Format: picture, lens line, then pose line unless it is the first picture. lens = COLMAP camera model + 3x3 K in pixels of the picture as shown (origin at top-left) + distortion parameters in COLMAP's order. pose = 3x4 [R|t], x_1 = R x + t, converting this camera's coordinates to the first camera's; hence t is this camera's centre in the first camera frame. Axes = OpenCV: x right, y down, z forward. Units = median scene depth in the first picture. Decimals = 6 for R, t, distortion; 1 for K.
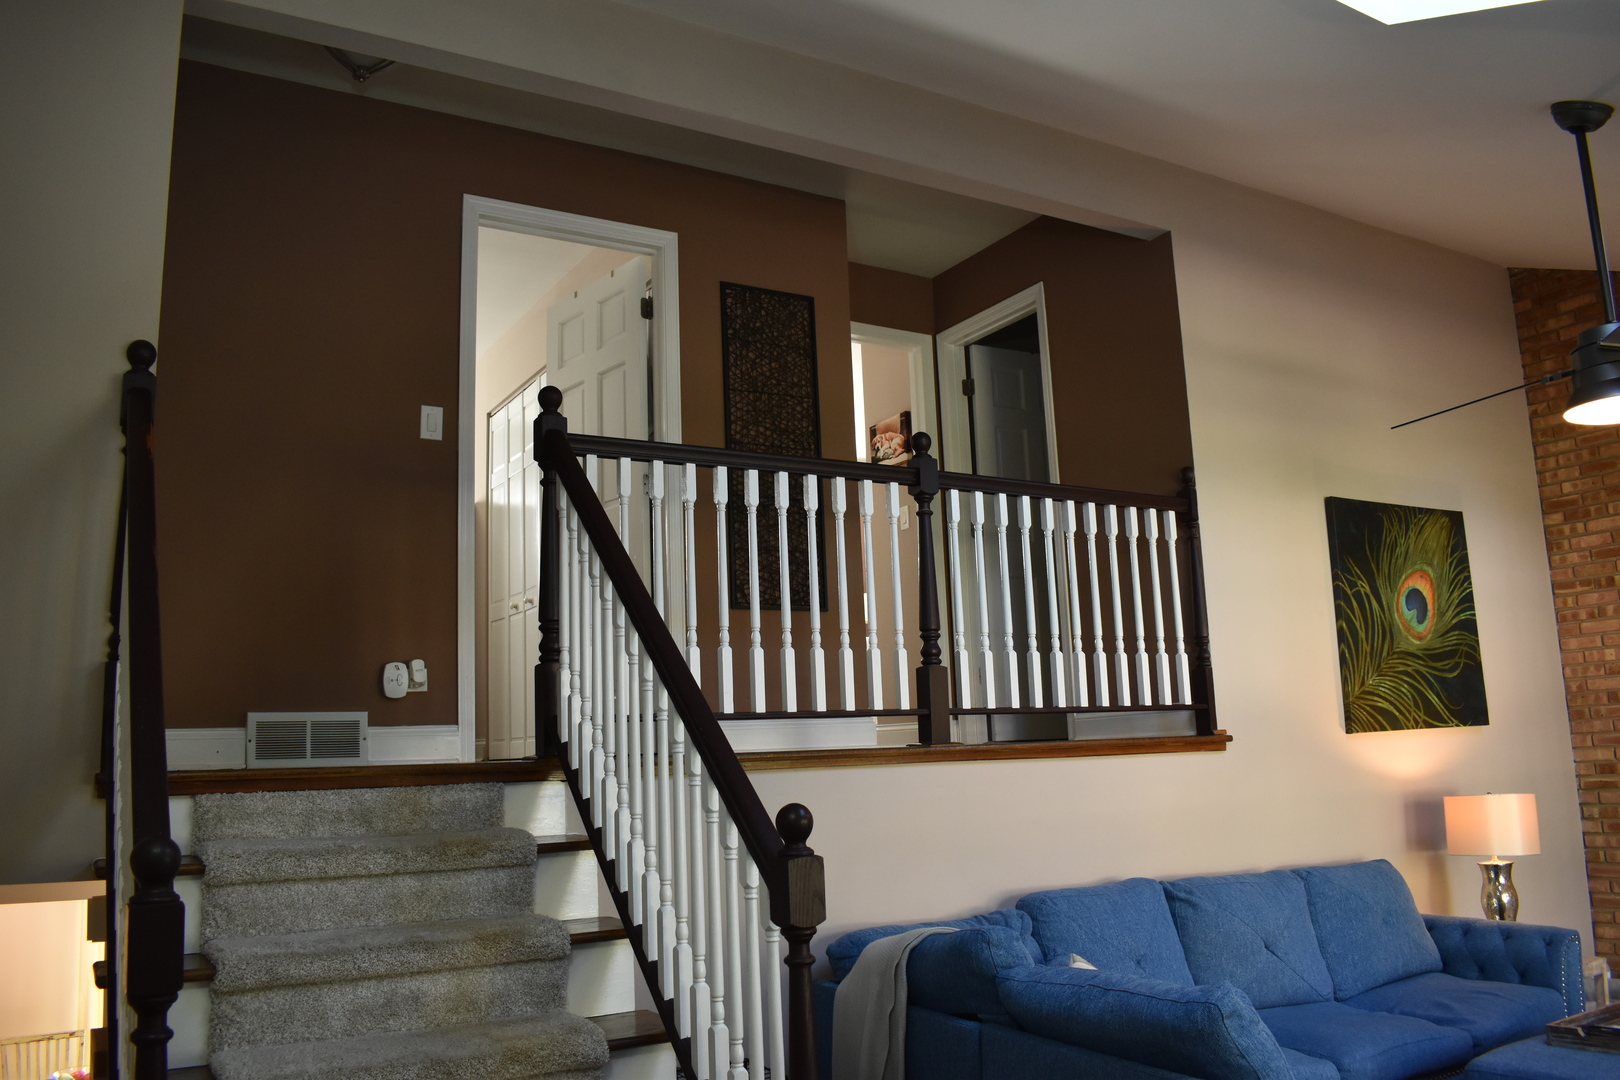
lens RADIAL K [[1267.2, 0, 825.5], [0, 1267.2, 543.5], [0, 0, 1]] dist [-0.101079, 0.024582]
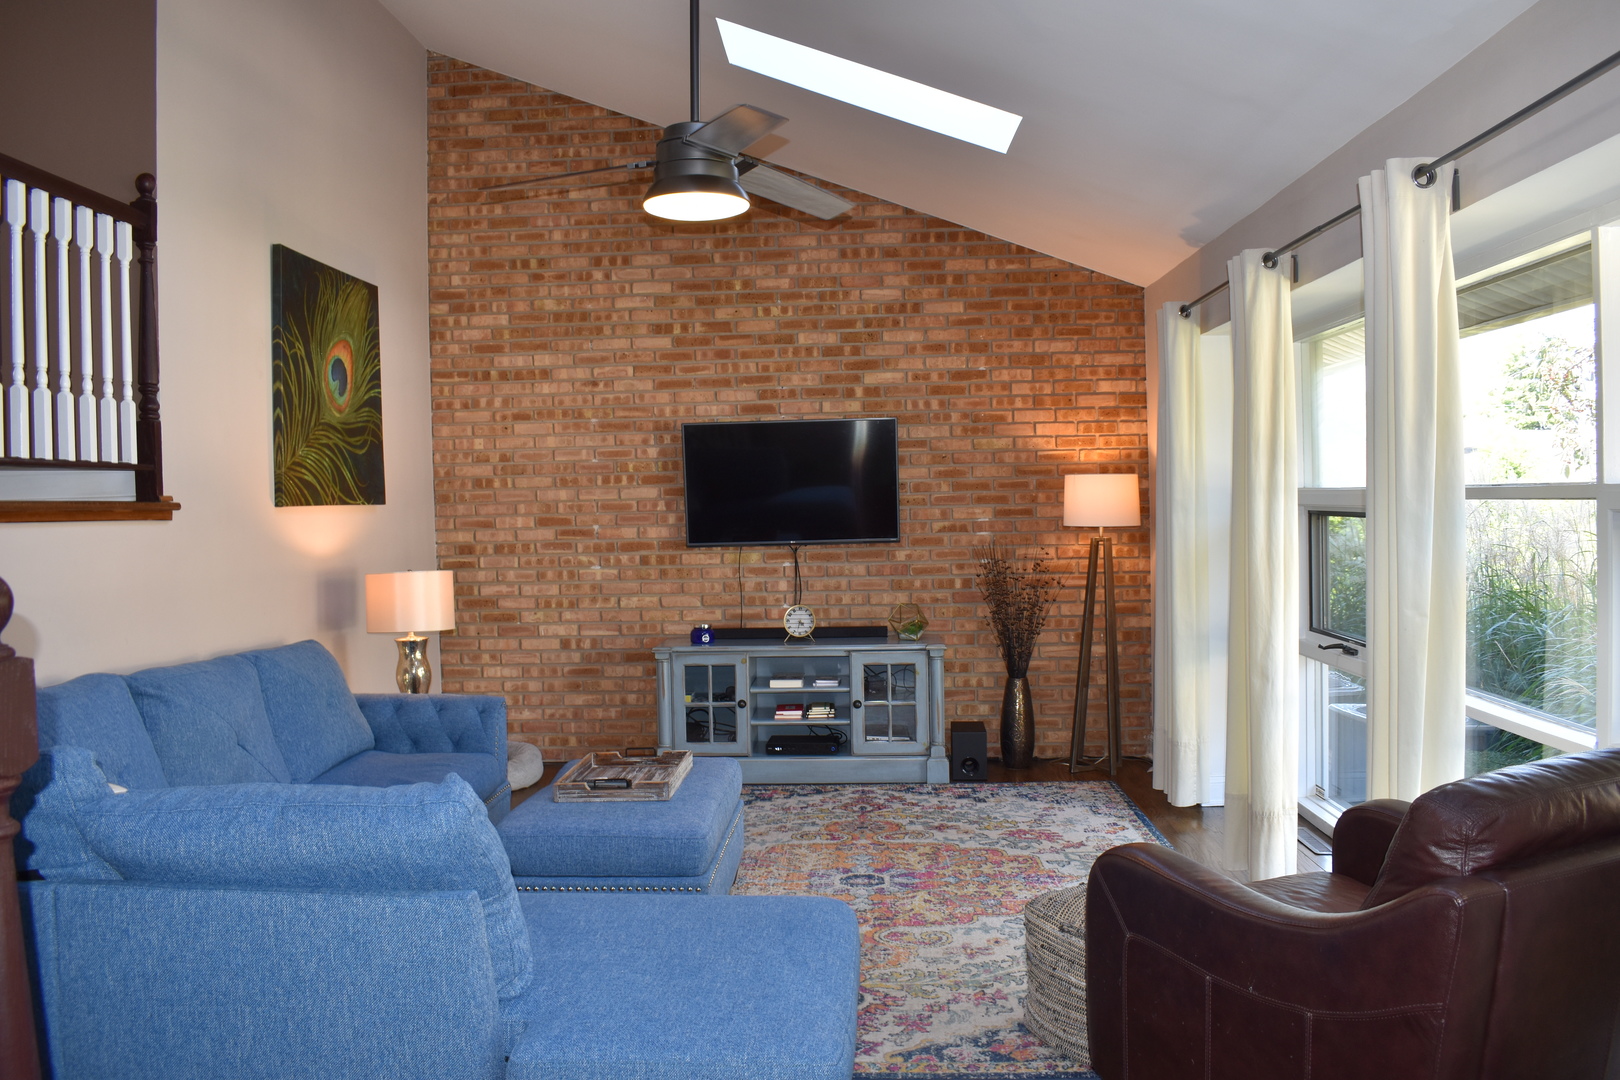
lens RADIAL K [[1267.2, 0, 816.4], [0, 1267.2, 538.4], [0, 0, 1]] dist [-0.101079, 0.024582]
pose [[0.543401, 0.003446, 0.839466, -0.124483], [-0.141350, 0.986090, 0.087450, 0.036591], [-0.827487, -0.166179, 0.536329, 0.161780]]
